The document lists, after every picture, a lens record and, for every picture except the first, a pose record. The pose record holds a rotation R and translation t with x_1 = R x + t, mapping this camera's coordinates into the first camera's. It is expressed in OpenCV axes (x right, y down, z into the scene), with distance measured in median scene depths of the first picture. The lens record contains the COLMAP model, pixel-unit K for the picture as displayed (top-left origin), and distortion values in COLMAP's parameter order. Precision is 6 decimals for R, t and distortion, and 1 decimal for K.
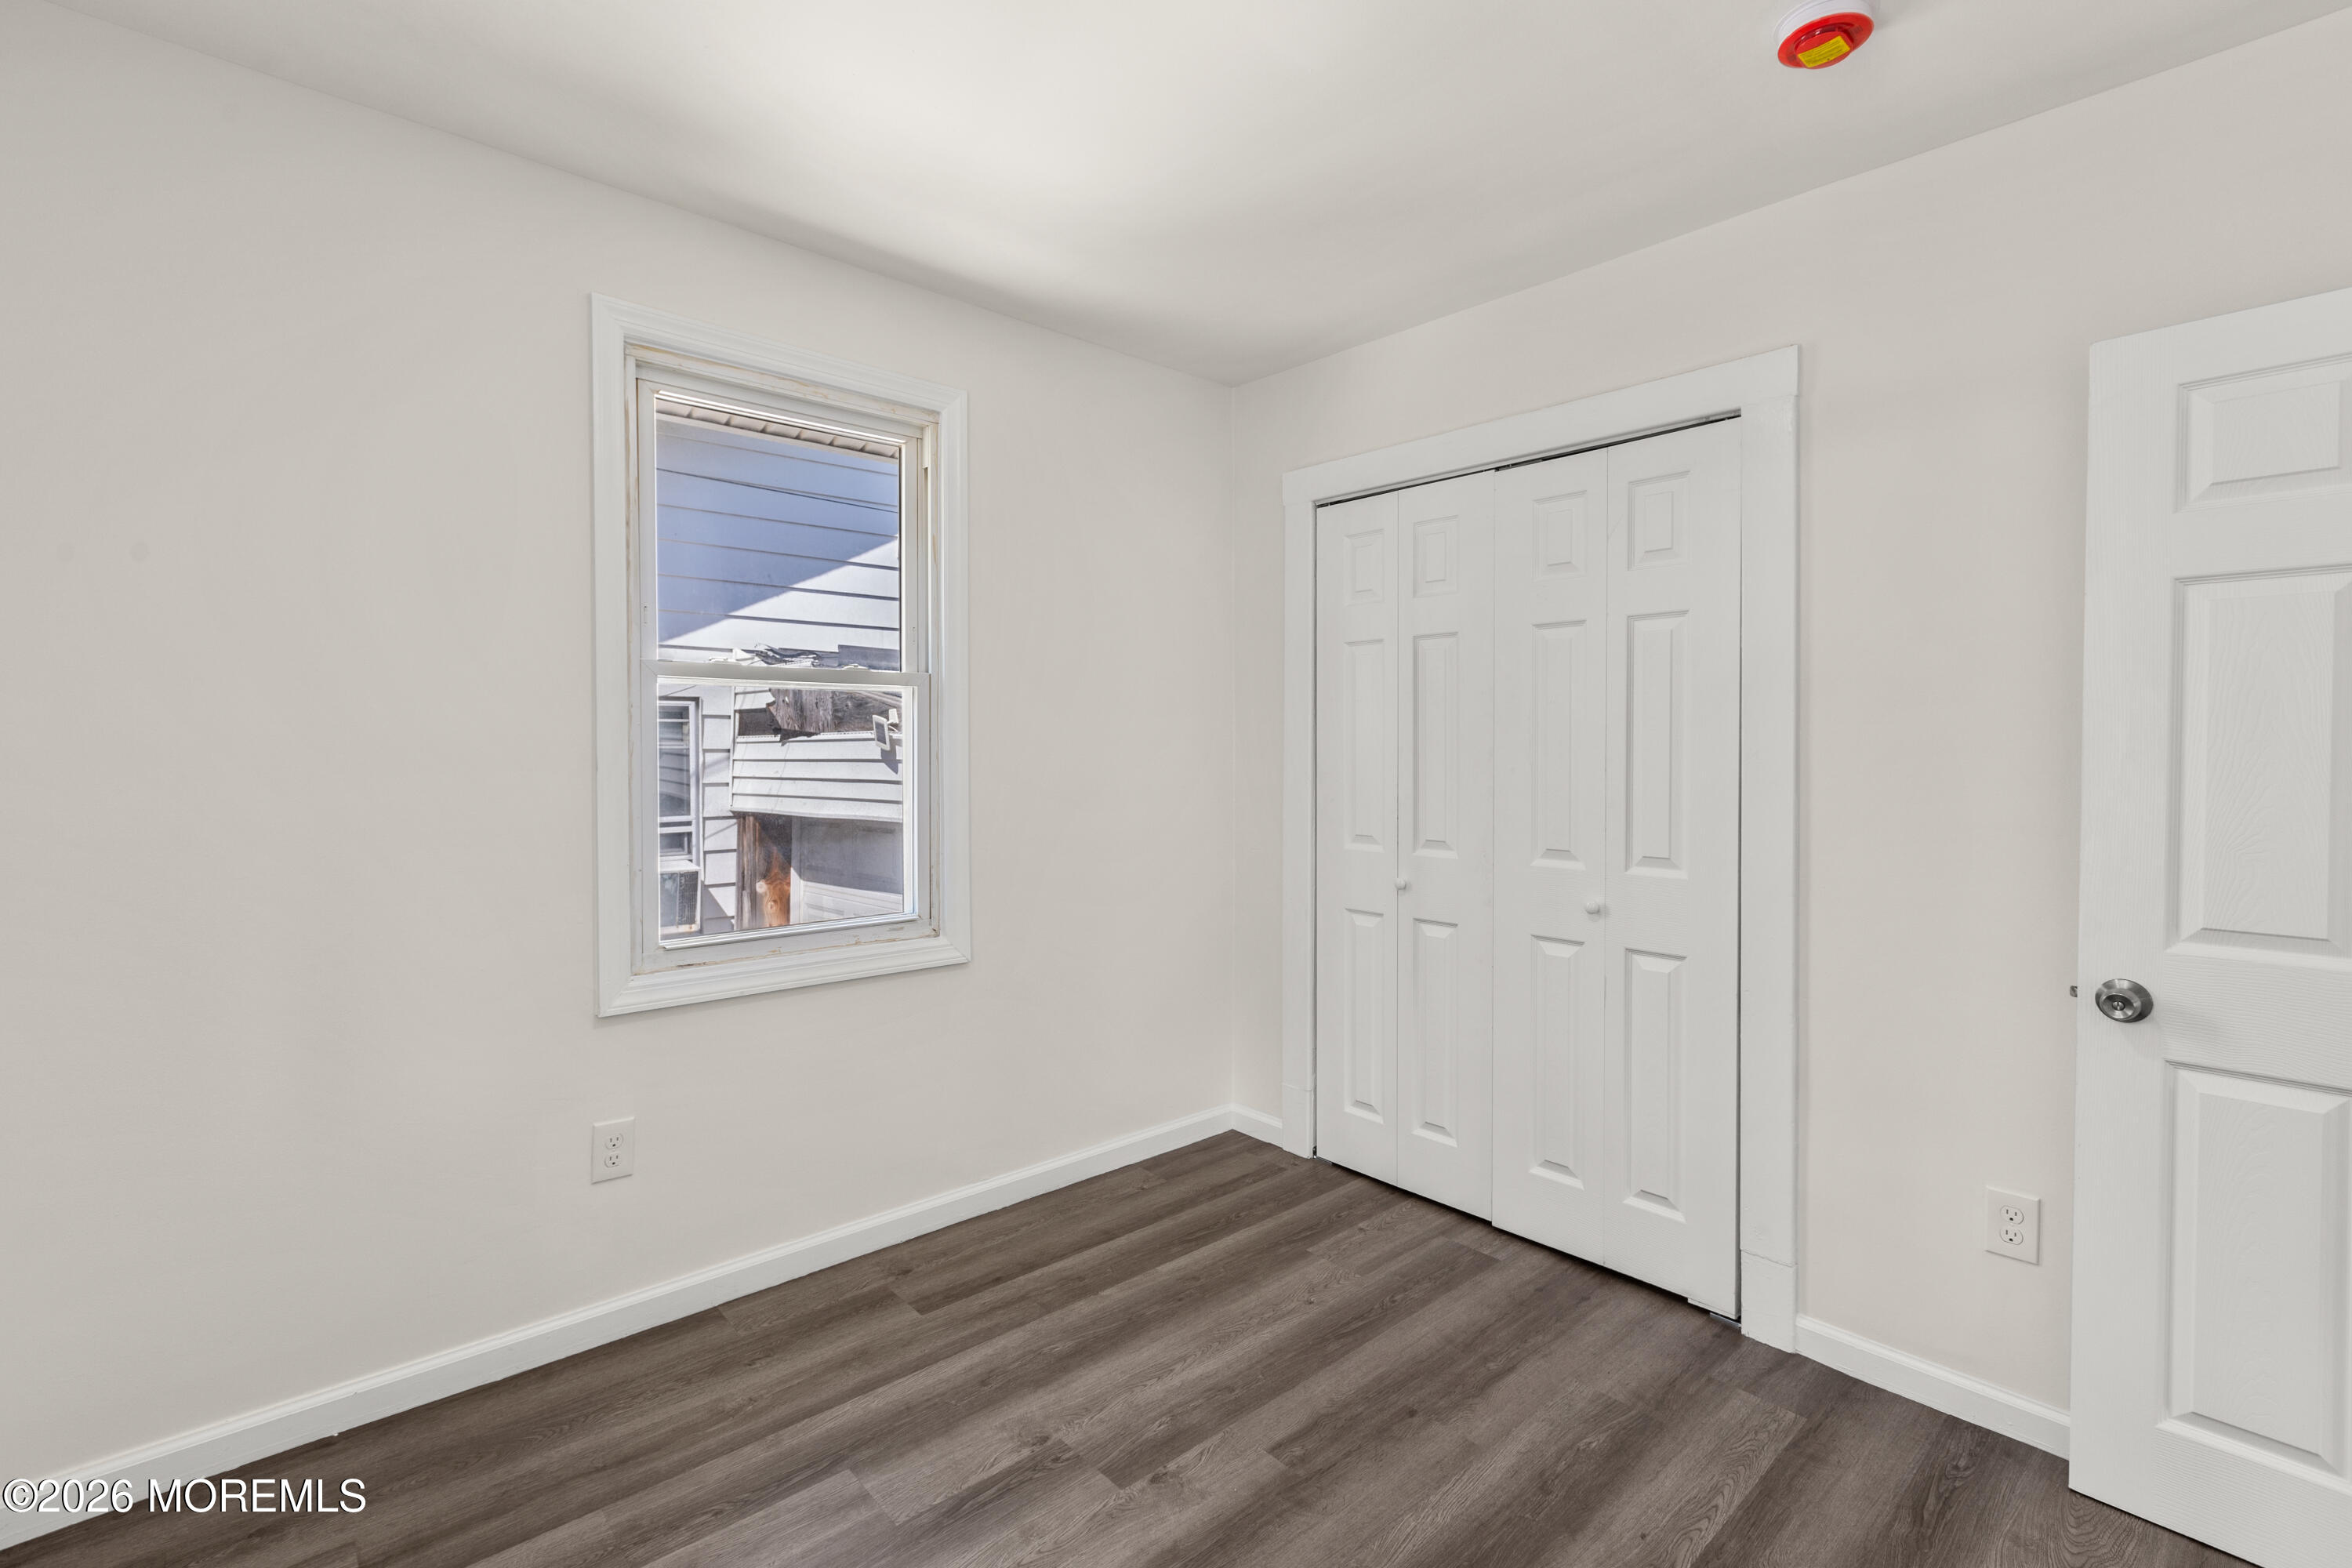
lens RADIAL K [[1035.4, 0, 1165.6], [0, 1035.4, 752.9], [0, 0, 1]] dist [-0.000715, -0.000943]
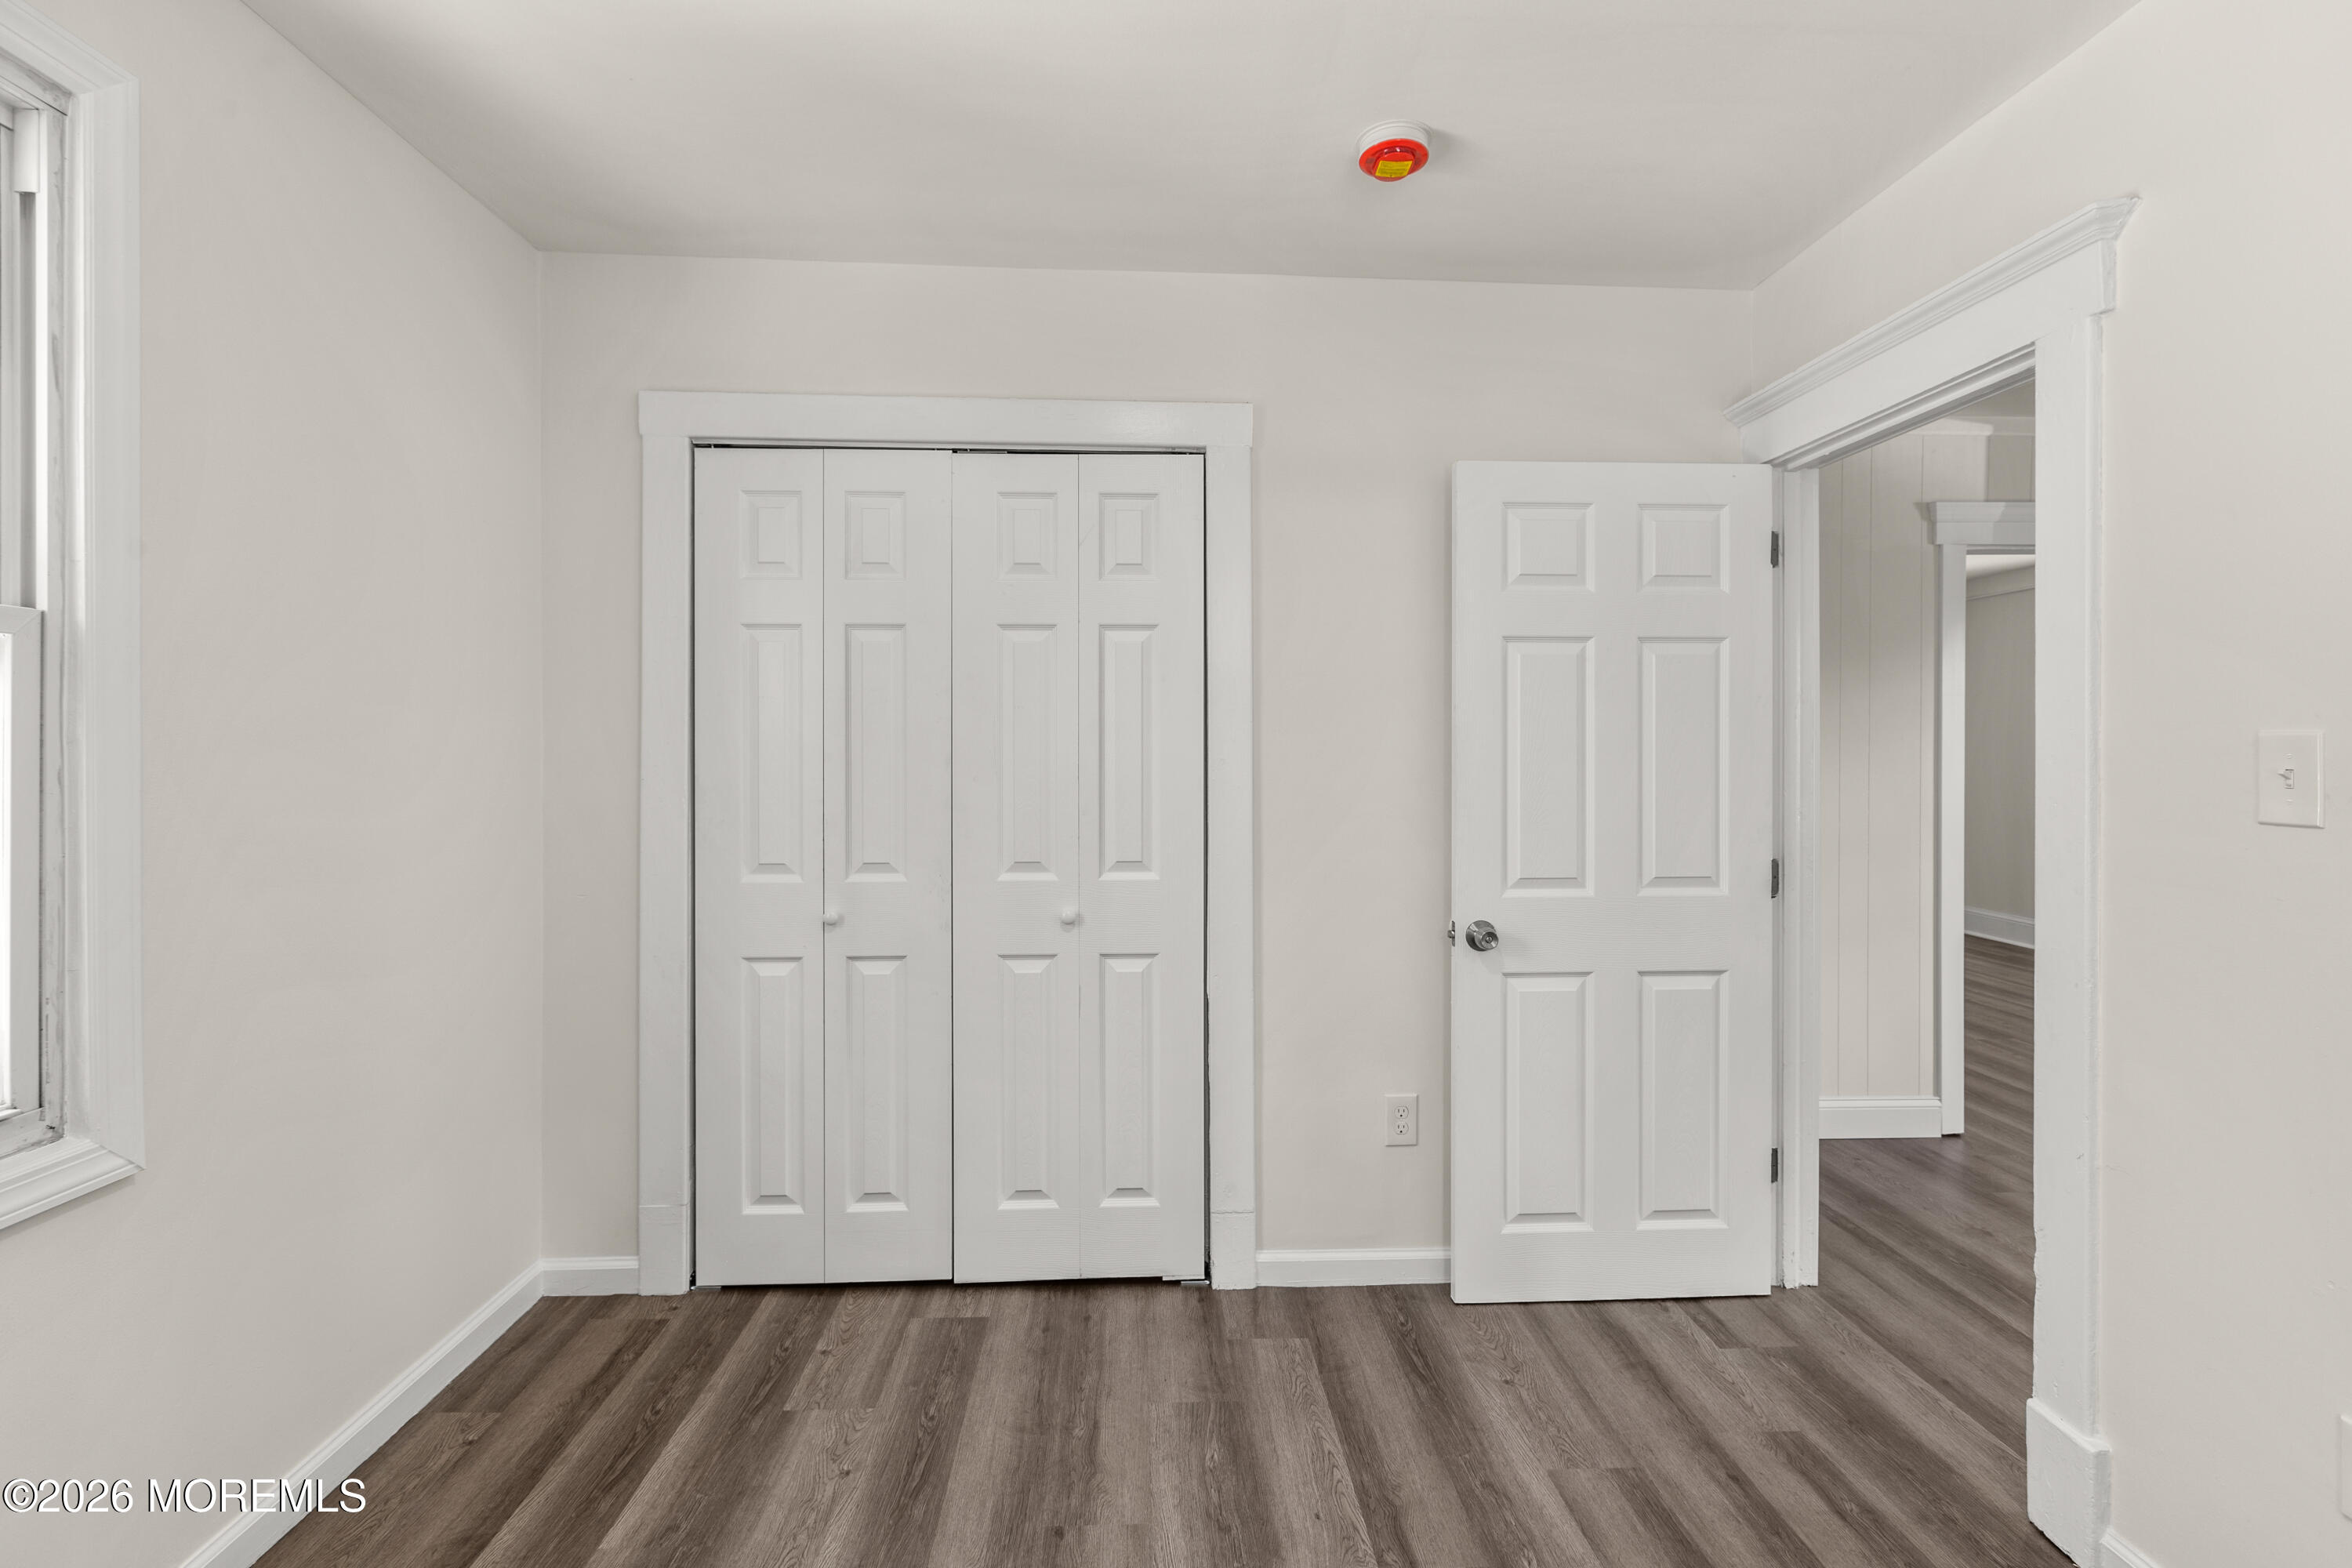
lens RADIAL K [[1035.4, 0, 1165.6], [0, 1035.4, 752.9], [0, 0, 1]] dist [-0.000715, -0.000943]
pose [[0.634085, 0.000909, 0.773263, -0.299496], [0.006241, 0.999961, -0.006293, -0.000434], [-0.773238, 0.008816, 0.634054, 0.312719]]
